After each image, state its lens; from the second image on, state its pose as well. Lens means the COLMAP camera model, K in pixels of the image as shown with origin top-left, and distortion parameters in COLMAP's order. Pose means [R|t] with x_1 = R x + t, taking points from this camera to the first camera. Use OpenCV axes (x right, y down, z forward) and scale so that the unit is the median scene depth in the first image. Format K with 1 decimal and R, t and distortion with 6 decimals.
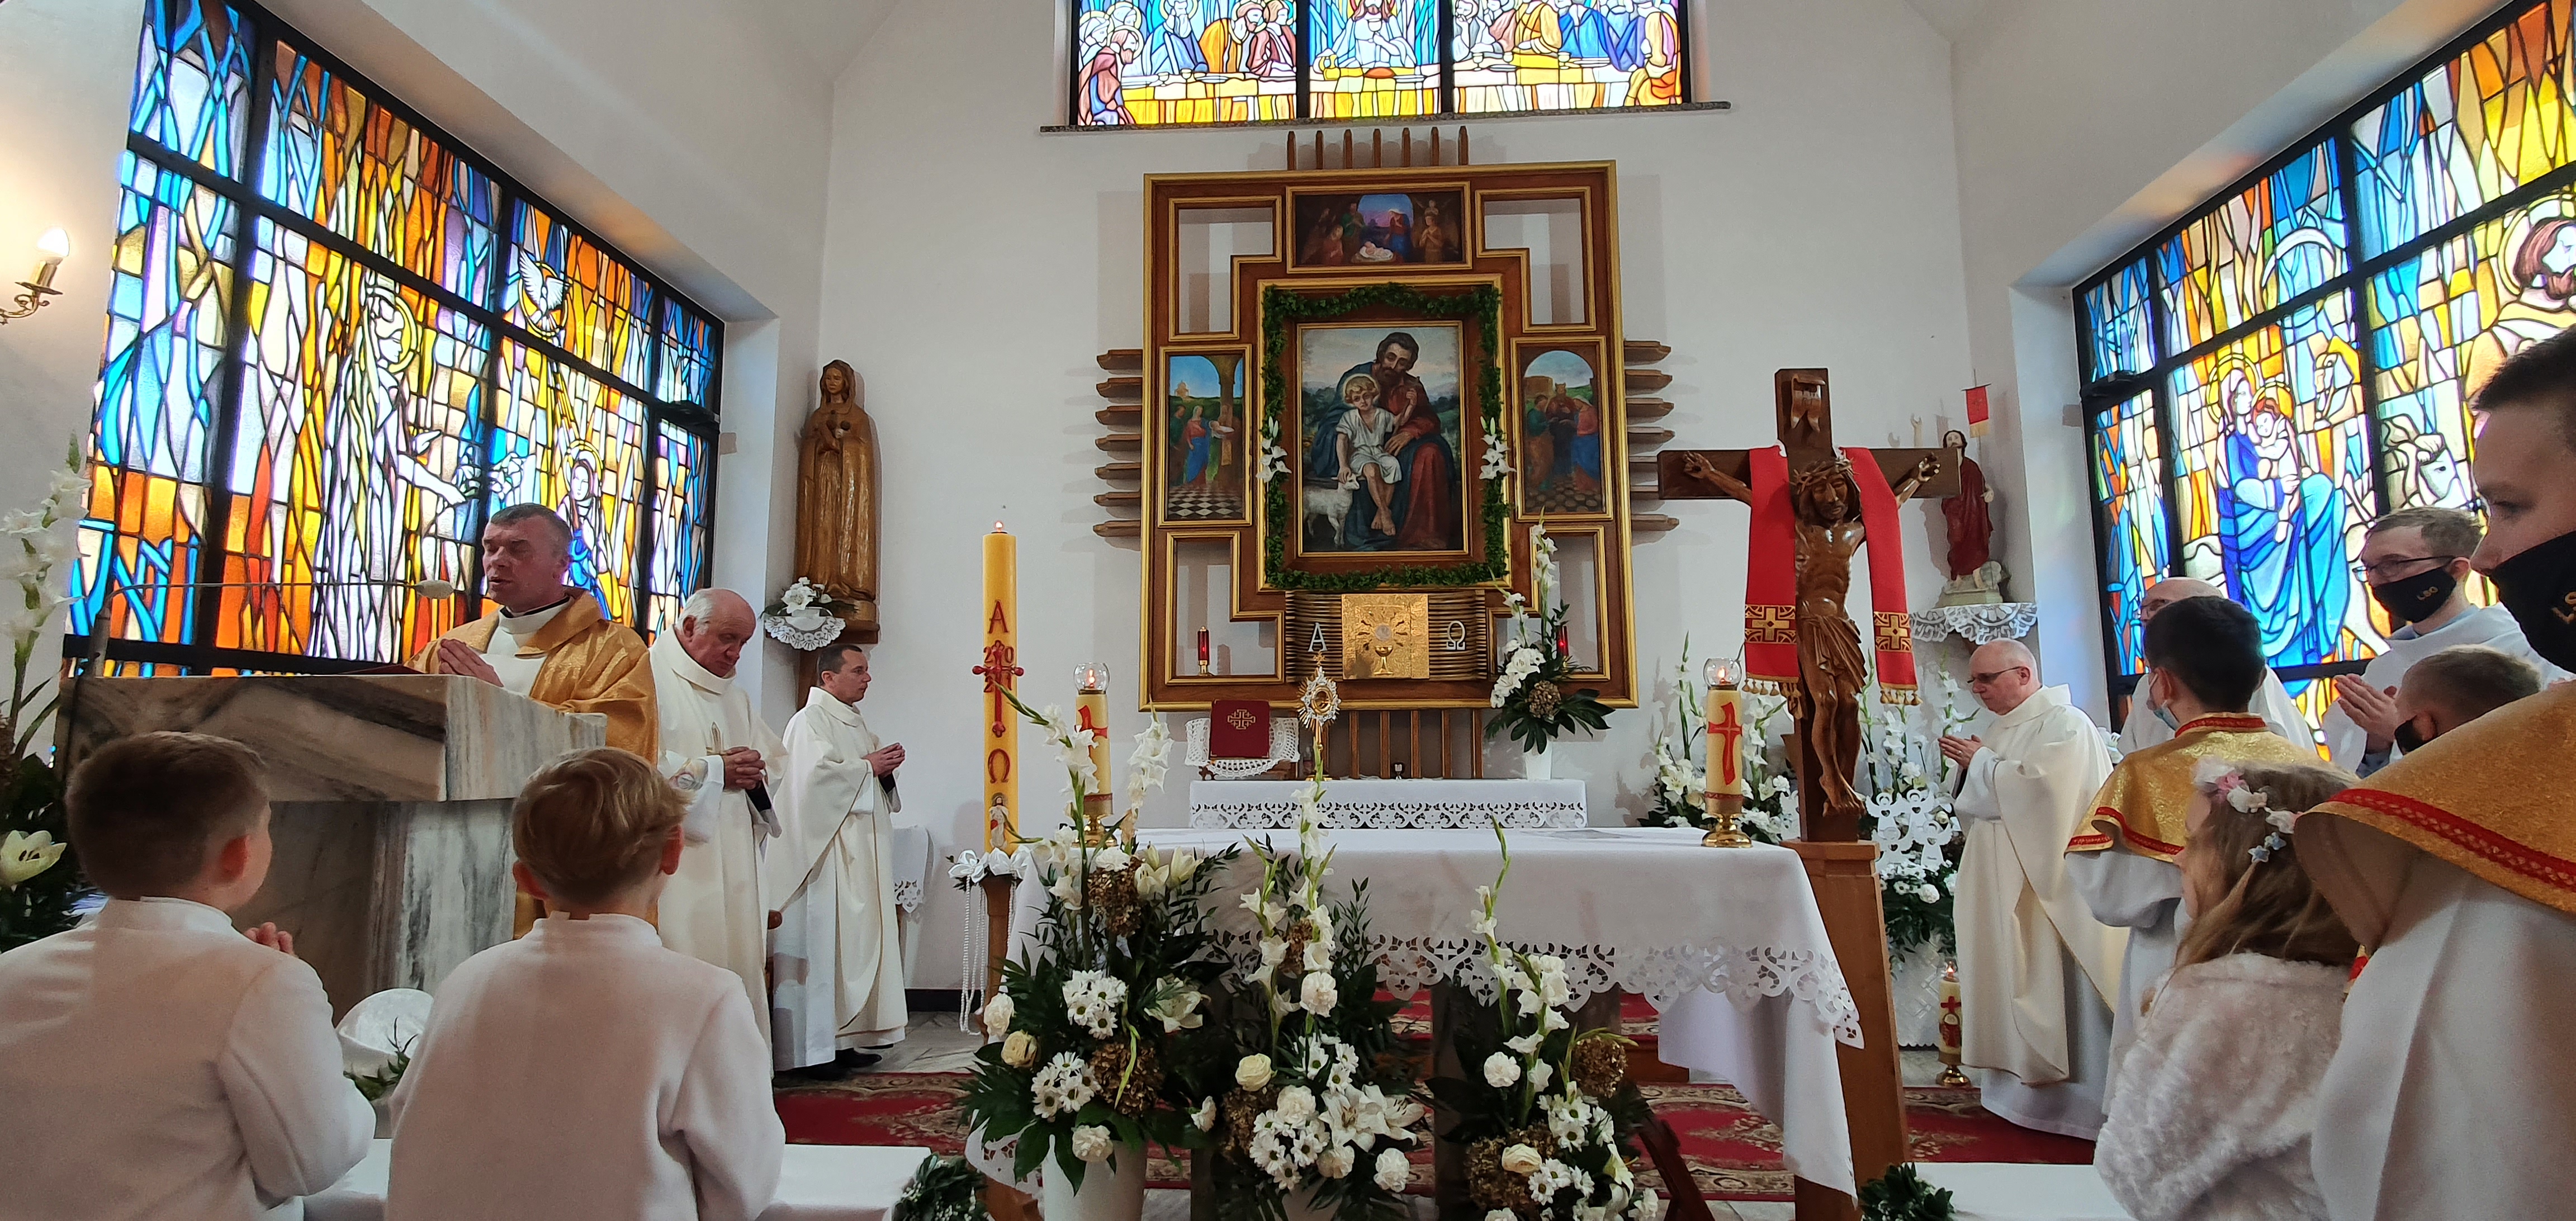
lens RADIAL K [[1215.5, 0, 1285.6], [0, 1215.5, 597.9], [0, 0, 1]] dist [0.009336, 0.000228]
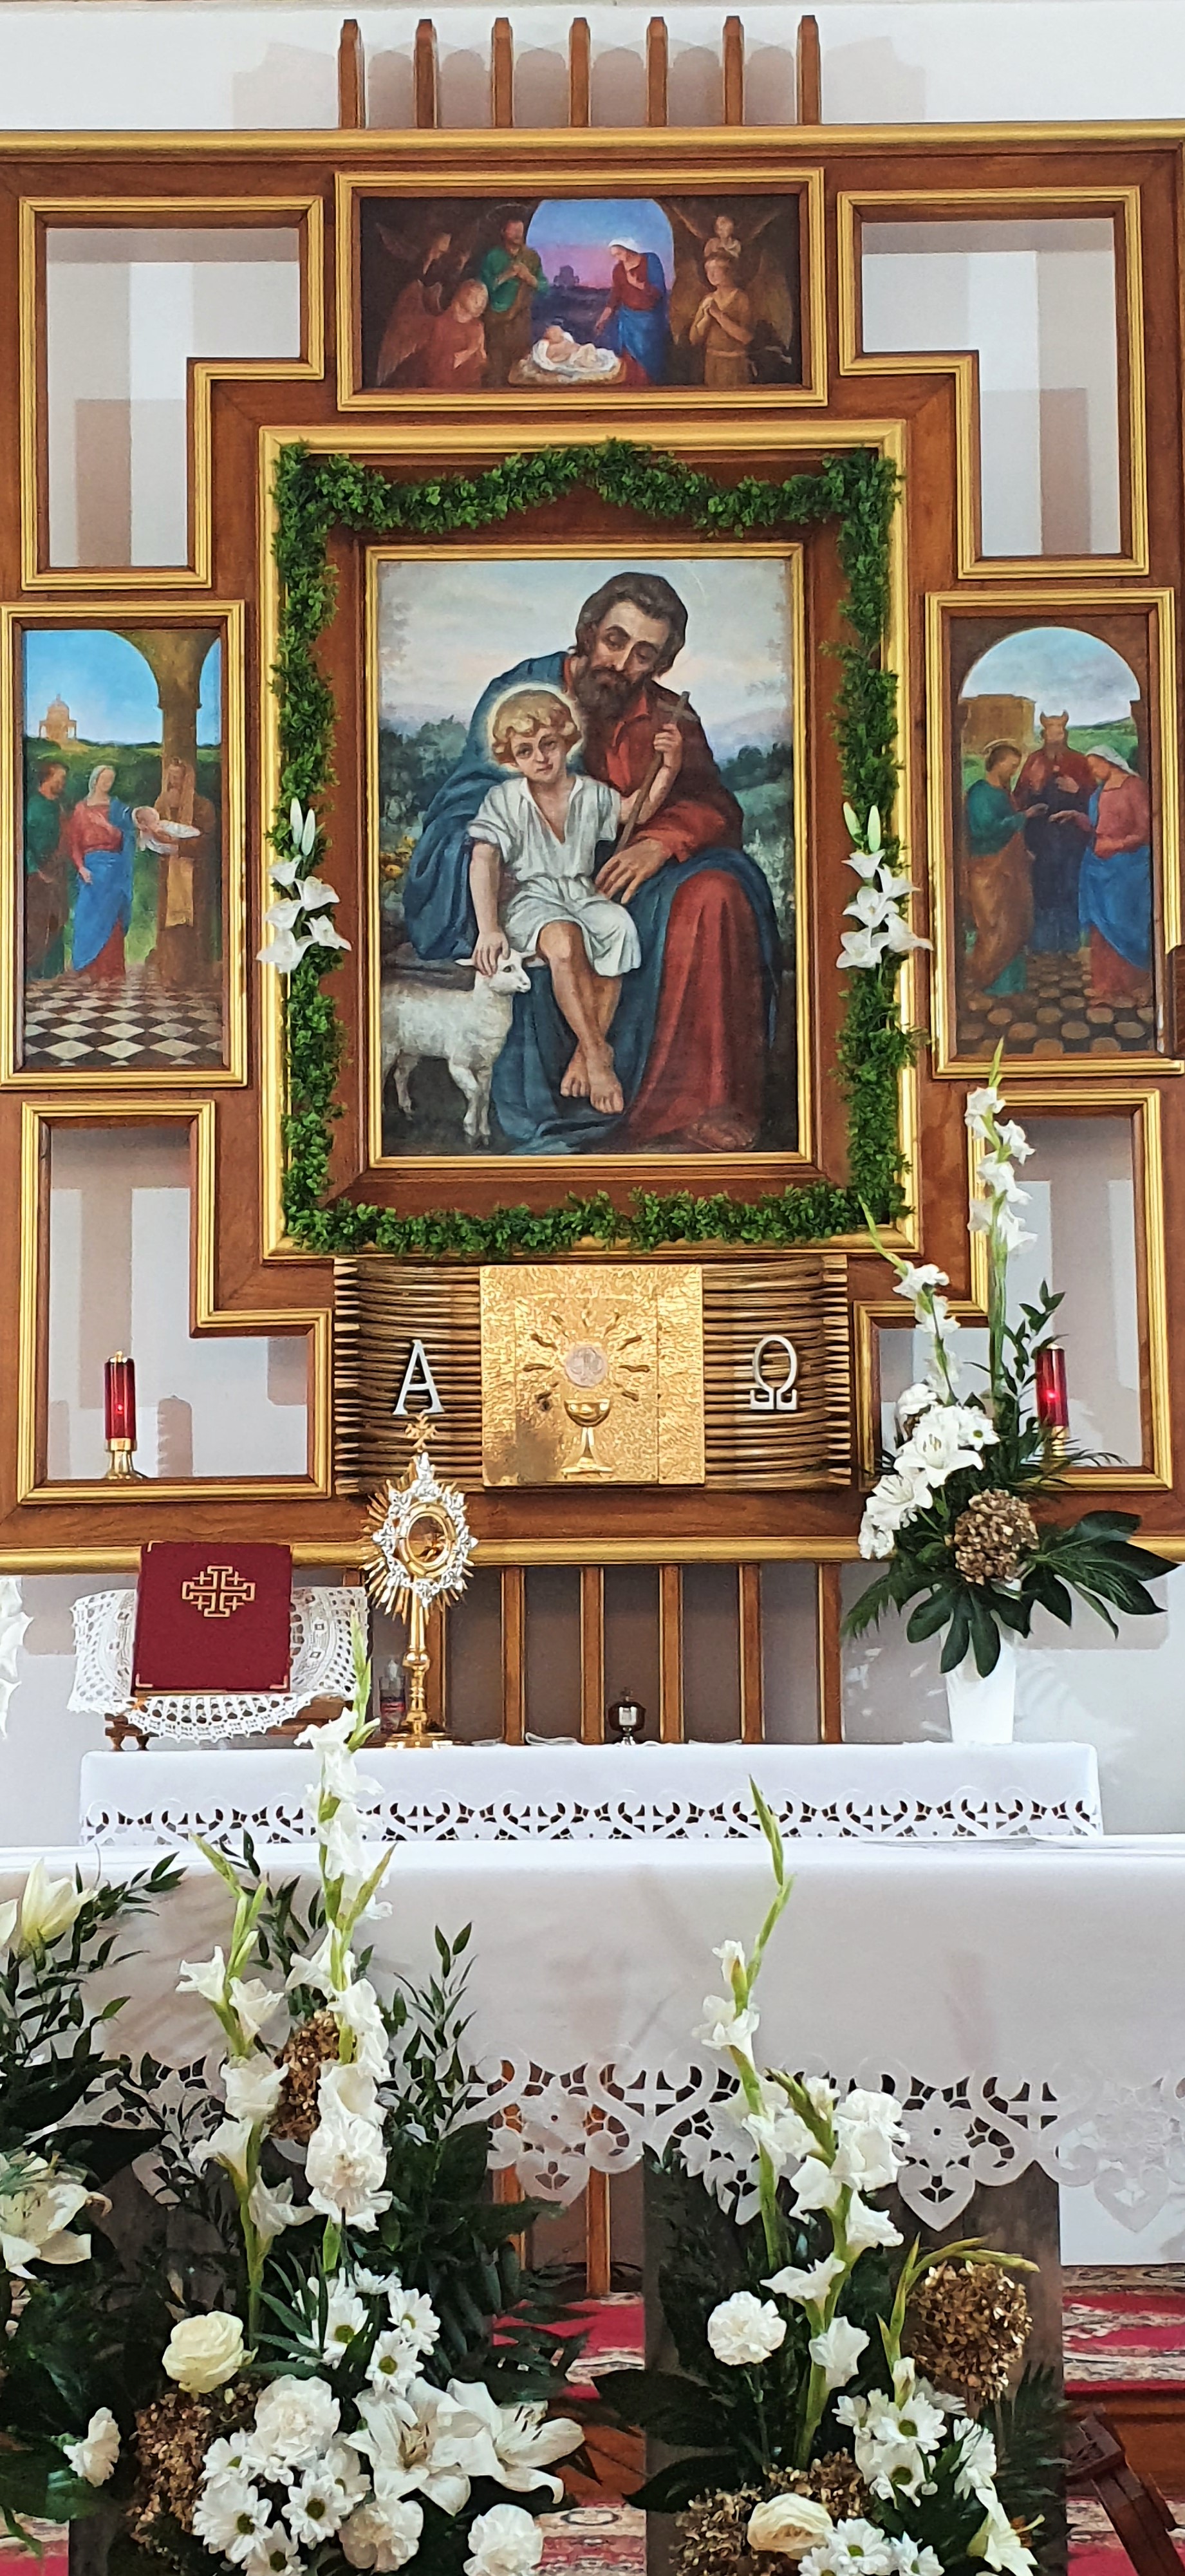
lens RADIAL K [[3685.3, 0, 592.5], [0, 3685.3, 1288.0], [0, 0, 1]] dist [0.369810, -1.707879]
pose [[0.998574, -0.000059, 0.053388, 0.019354], [-0.000453, 0.999954, 0.009575, -0.007583], [-0.053386, -0.009585, 0.998528, -0.175451]]
